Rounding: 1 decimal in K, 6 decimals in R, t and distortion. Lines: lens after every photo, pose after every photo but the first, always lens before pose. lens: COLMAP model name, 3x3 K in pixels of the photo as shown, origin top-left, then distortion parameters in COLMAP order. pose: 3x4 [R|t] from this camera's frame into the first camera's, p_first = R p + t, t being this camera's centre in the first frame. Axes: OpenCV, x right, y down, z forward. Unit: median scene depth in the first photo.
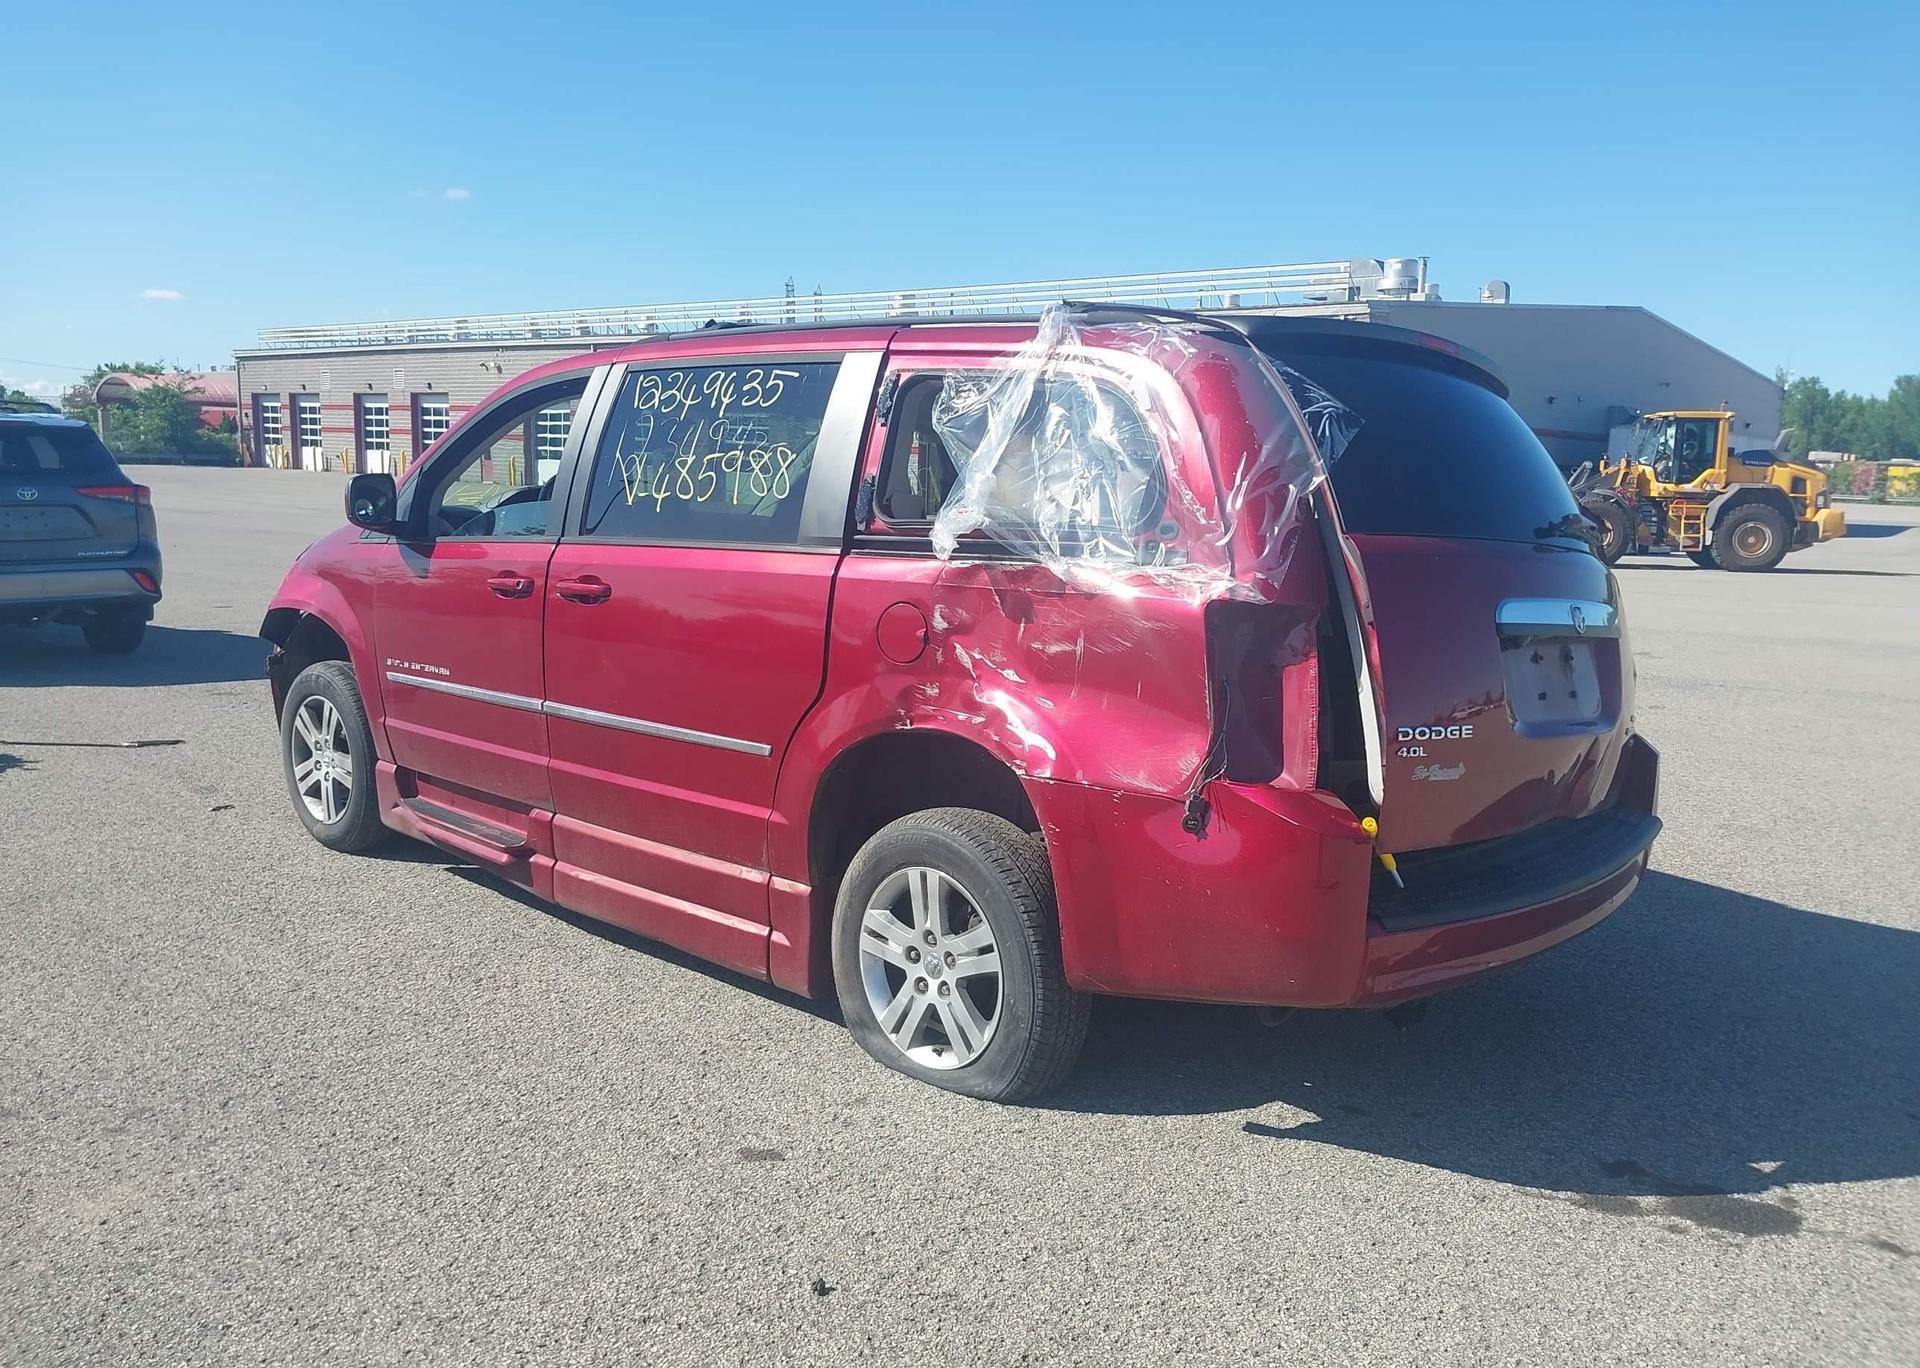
lens RADIAL K [[1516.8, 0, 966.0], [0, 1516.8, 715.2], [0, 0, 1]] dist [0.062922, -0.093352]
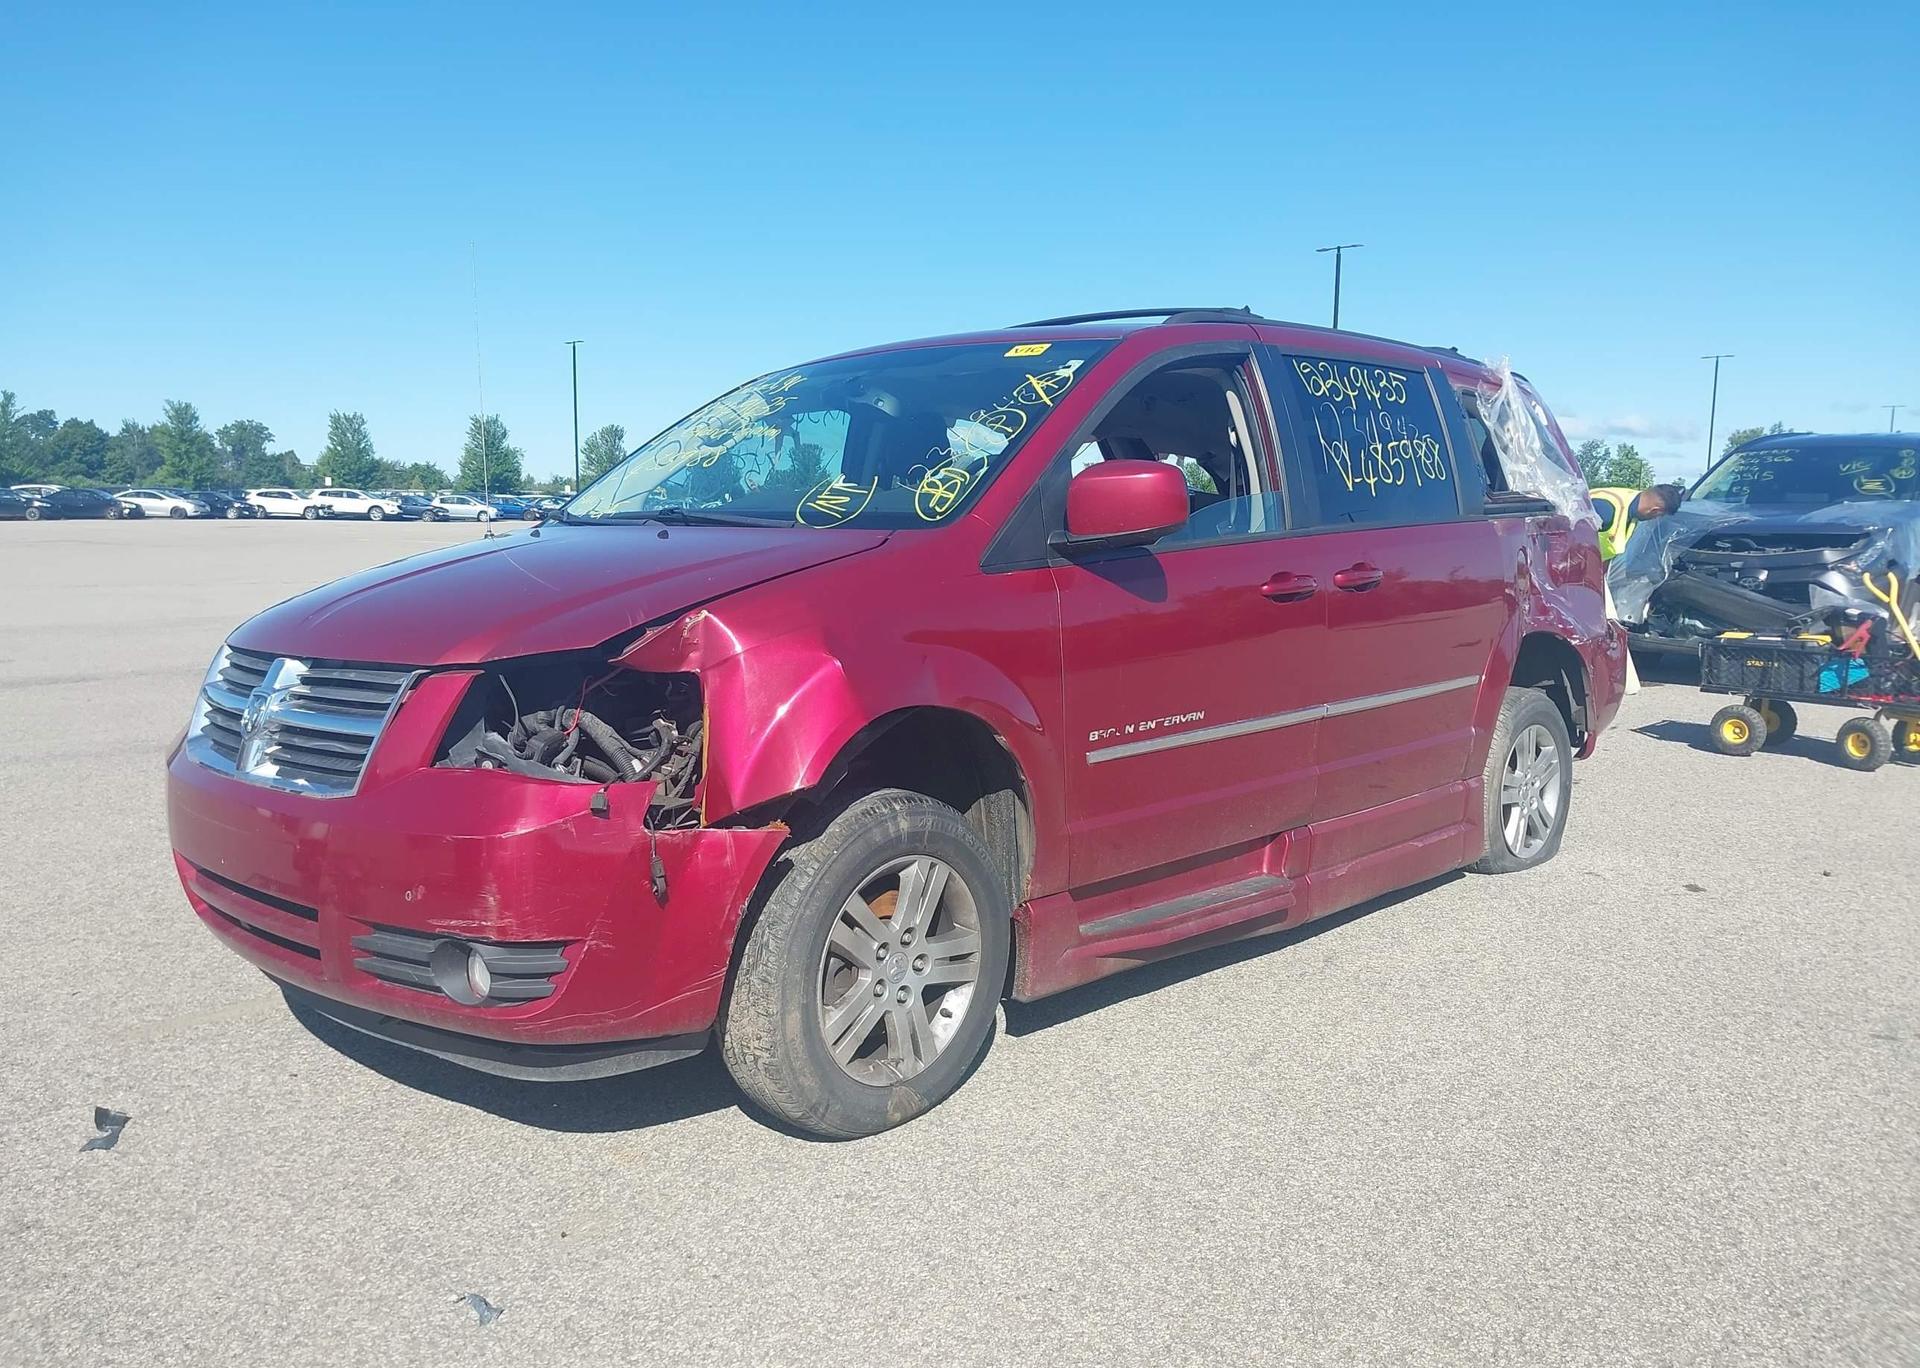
lens RADIAL K [[1516.8, 0, 1002.8], [0, 1516.8, 728.3], [0, 0, 1]] dist [0.062922, -0.093352]
pose [[-0.008958, -0.171186, 0.985198, -1.333537], [0.149662, 0.973911, 0.170585, -0.204391], [-0.988697, 0.148974, 0.016896, 1.317336]]
